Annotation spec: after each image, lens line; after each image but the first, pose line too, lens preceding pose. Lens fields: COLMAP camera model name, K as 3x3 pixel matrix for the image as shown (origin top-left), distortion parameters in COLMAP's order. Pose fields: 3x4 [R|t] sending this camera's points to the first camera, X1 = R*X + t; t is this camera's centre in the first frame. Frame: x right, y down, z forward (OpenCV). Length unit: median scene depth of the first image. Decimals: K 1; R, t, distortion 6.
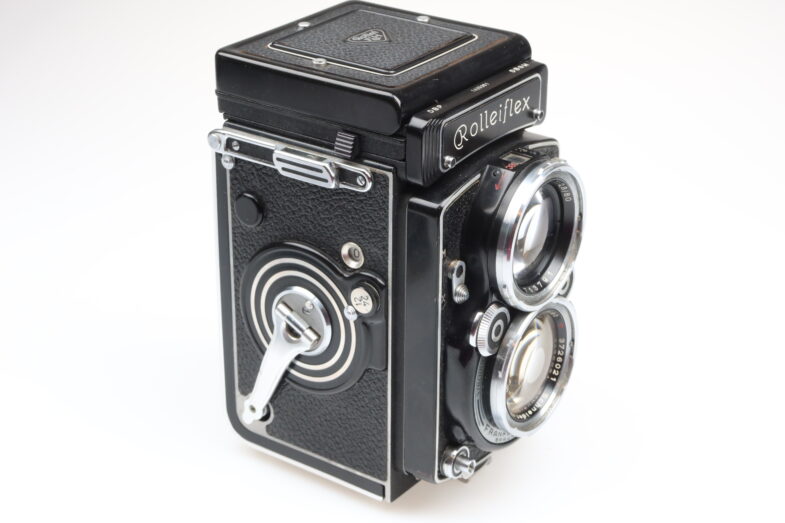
lens RADIAL K [[1565.5, 0, 392.5], [0, 1565.5, 261.5], [0, 0, 1]] dist [0.000561, -0.014425]
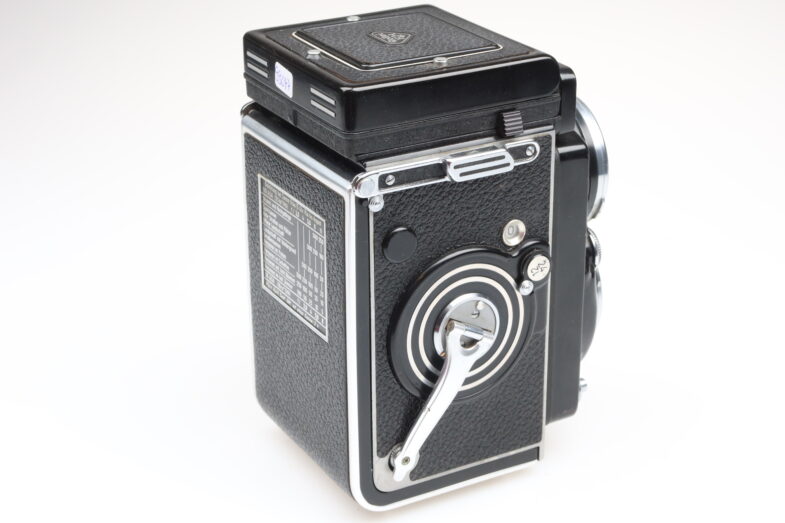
lens RADIAL K [[1565.5, 0, 392.5], [0, 1565.5, 261.5], [0, 0, 1]] dist [0.000561, -0.014425]
pose [[0.415422, -0.363131, 0.834002, -0.884944], [0.399094, 0.896663, 0.191623, -0.206864], [-0.817404, 0.253240, 0.517417, 0.535155]]
